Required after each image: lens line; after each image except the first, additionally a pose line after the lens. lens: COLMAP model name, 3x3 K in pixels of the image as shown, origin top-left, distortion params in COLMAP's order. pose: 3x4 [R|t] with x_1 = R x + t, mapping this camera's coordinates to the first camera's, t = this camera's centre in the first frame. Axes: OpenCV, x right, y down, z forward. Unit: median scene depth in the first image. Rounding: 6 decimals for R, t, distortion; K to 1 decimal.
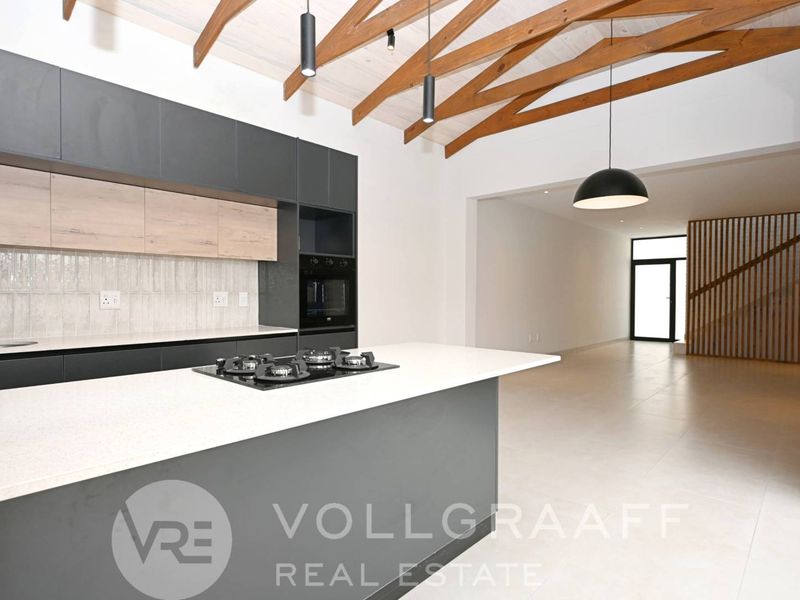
lens RADIAL K [[448.5, 0, 400.0], [0, 448.5, 300.0], [0, 0, 1]] dist [-0.005981, 0.003062]
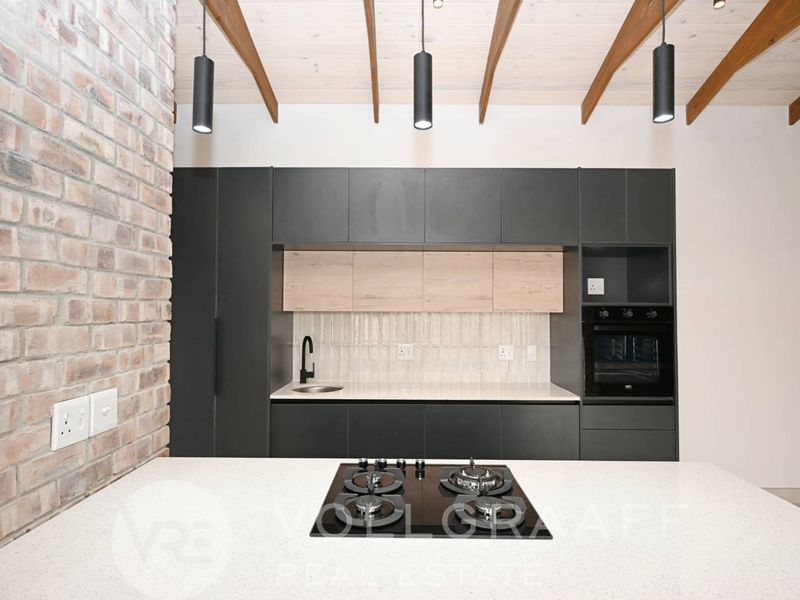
lens RADIAL K [[445.9, 0, 400.0], [0, 445.9, 300.0], [0, 0, 1]] dist [-0.000088, 0.000934]
pose [[0.672920, -0.024656, -0.739305, 0.149963], [-0.016103, 0.998719, -0.047964, -0.064455], [0.739540, 0.044181, 0.671661, 0.189596]]
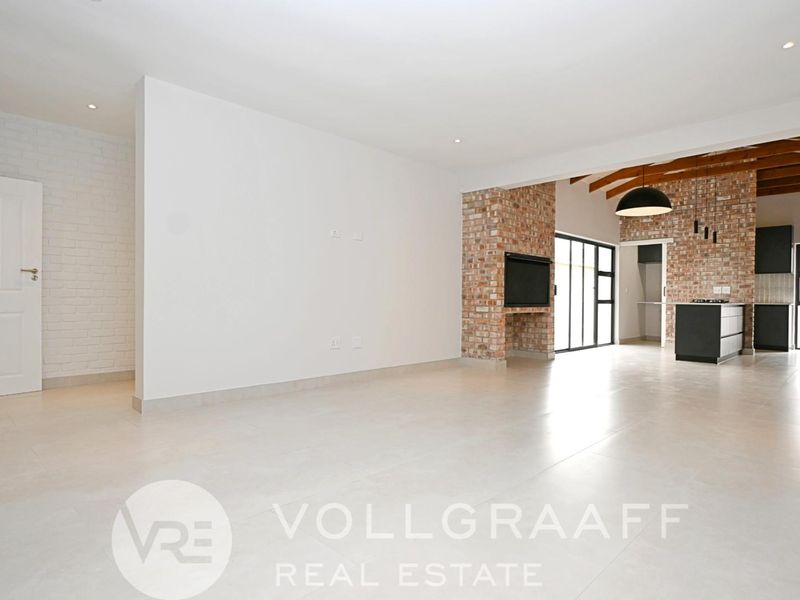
lens RADIAL K [[468.7, 0, 400.0], [0, 468.7, 300.0], [0, 0, 1]] dist [-0.000572, 0.000346]
pose [[-0.999305, -0.019348, 0.031847, 1.234149], [-0.018496, 0.999468, 0.026849, 0.030928], [-0.032349, 0.026242, -0.999132, 2.618528]]
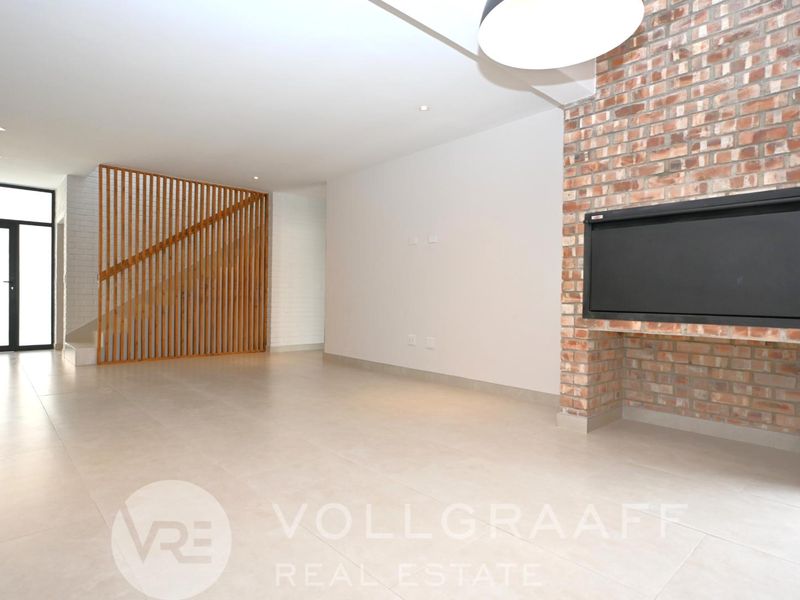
lens RADIAL K [[448.5, 0, 400.0], [0, 448.5, 300.0], [0, 0, 1]] dist [-0.005981, 0.003062]
pose [[0.081488, -0.019005, 0.996493, 0.024422], [0.007437, 0.999802, 0.018460, 0.042396], [-0.996647, 0.005906, 0.081613, 1.203198]]
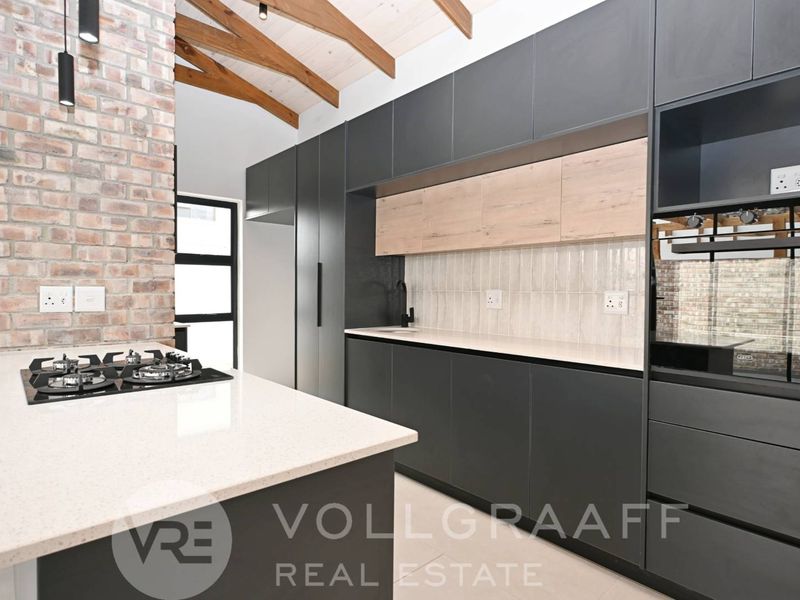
lens RADIAL K [[445.9, 0, 400.0], [0, 445.9, 300.0], [0, 0, 1]] dist [-0.000088, 0.000934]
pose [[-0.085026, 0.013367, -0.996289, 0.271999], [-0.030874, 0.999395, 0.016044, -0.006618], [0.995900, 0.032124, -0.084562, 0.731866]]
